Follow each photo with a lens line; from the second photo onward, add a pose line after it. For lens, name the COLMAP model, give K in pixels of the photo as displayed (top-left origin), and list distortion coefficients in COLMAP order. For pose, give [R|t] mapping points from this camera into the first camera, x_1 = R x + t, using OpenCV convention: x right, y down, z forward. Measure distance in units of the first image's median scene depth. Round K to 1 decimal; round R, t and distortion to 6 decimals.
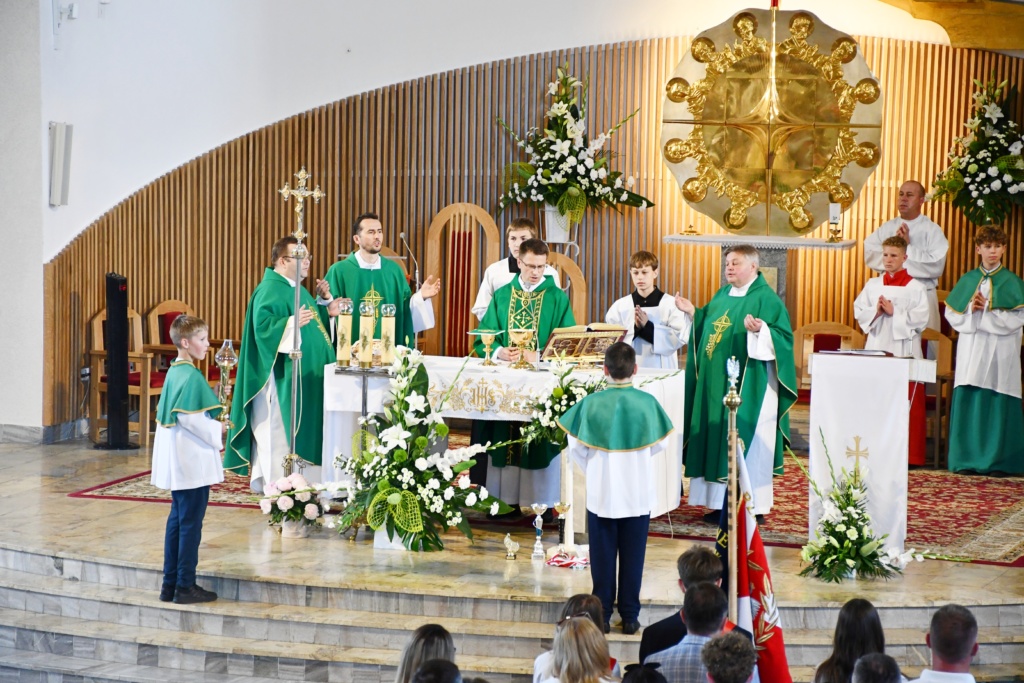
lens RADIAL K [[3686.3, 0, 512.0], [0, 3686.3, 341.5], [0, 0, 1]] dist [1.142372, 3.314364]
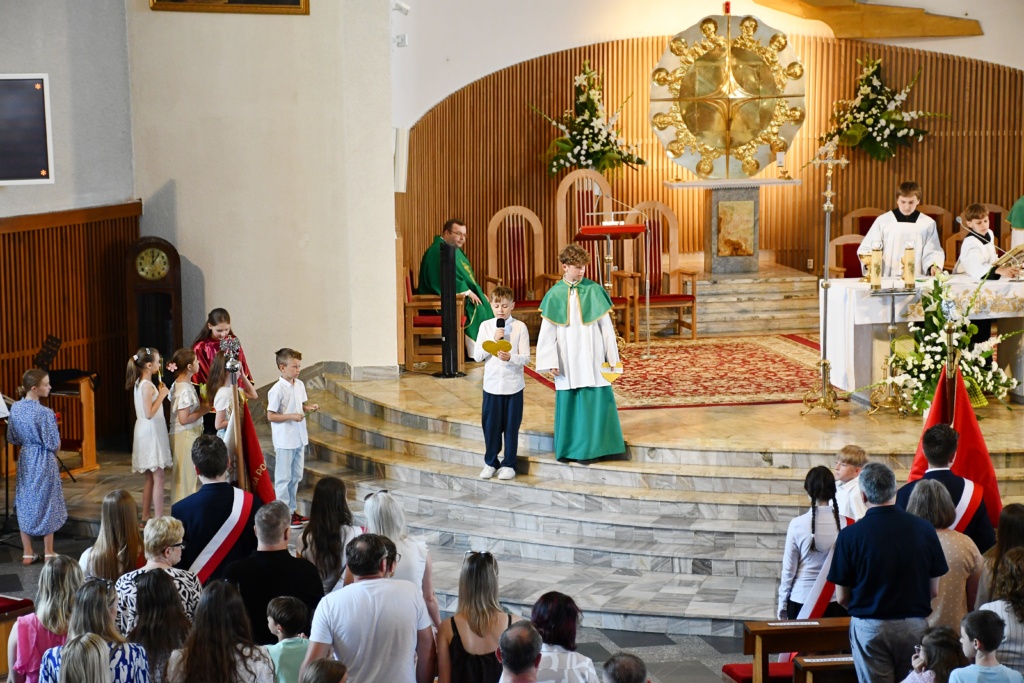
lens RADIAL K [[2554.9, 0, 512.0], [0, 2554.9, 341.5], [0, 0, 1]] dist [0.675148, 0.627055]
pose [[0.862019, -0.099420, 0.497030, -0.522399], [0.080362, 0.994979, 0.059650, -0.034208], [-0.500465, -0.011477, 0.865681, 0.218242]]
